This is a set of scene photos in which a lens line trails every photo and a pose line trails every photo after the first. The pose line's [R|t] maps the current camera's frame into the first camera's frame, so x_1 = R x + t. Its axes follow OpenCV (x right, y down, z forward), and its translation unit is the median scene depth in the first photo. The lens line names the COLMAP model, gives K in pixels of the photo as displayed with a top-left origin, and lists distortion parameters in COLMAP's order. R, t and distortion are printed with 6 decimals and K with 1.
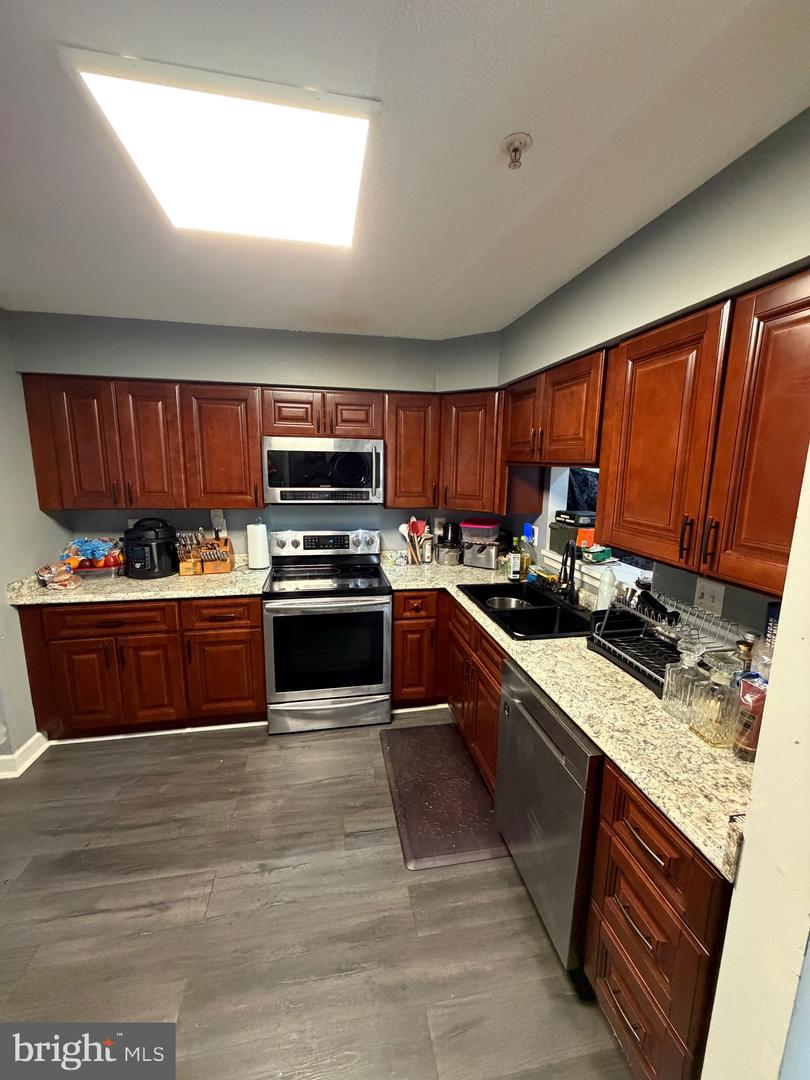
lens RADIAL K [[431.5, 0, 406.1], [0, 431.5, 537.4], [0, 0, 1]] dist [0.000080, 0.000566]
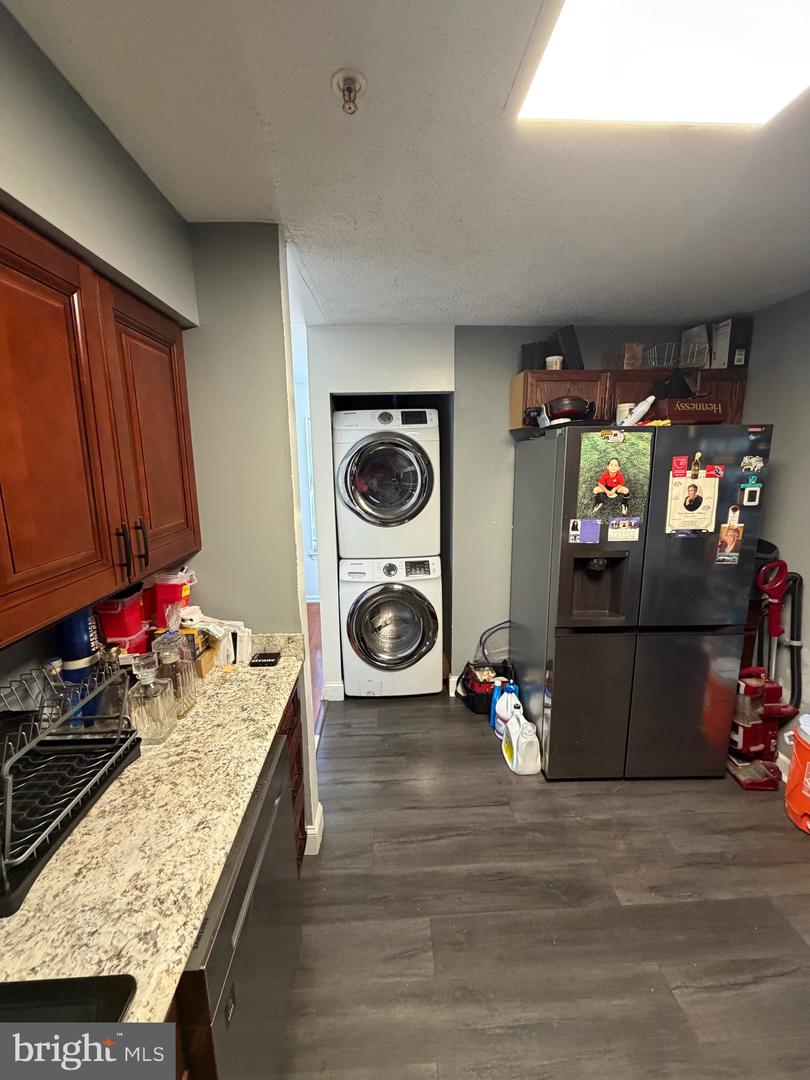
lens RADIAL K [[431.5, 0, 404.3], [0, 431.5, 536.7], [0, 0, 1]] dist [0.000080, 0.000566]
pose [[-0.990576, -0.026010, 0.134469, 0.000610], [0.022701, 0.937043, 0.348476, -0.244863], [-0.135067, 0.348245, -0.927622, 1.345888]]
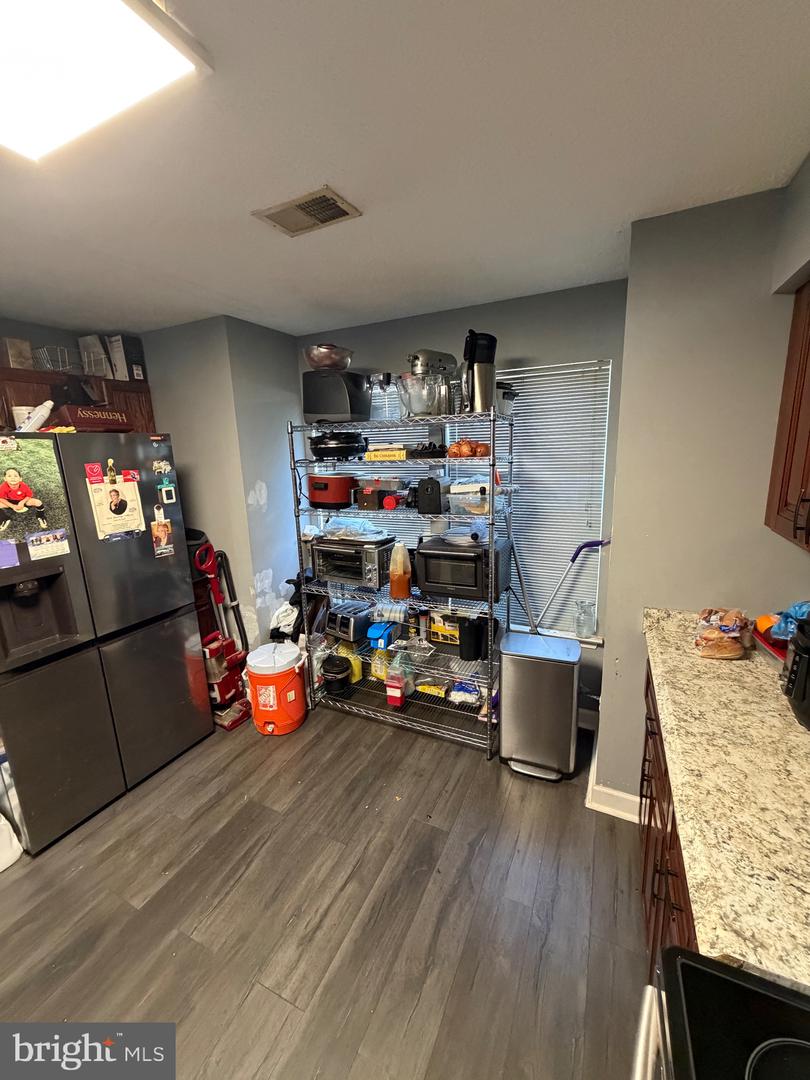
lens RADIAL K [[431.5, 0, 405.9], [0, 431.5, 537.4], [0, 0, 1]] dist [0.000080, 0.000566]
pose [[-0.589259, 0.174076, -0.788969, -0.105633], [-0.107881, 0.950817, 0.290359, -0.266837], [0.800710, 0.256211, -0.541498, 1.462493]]
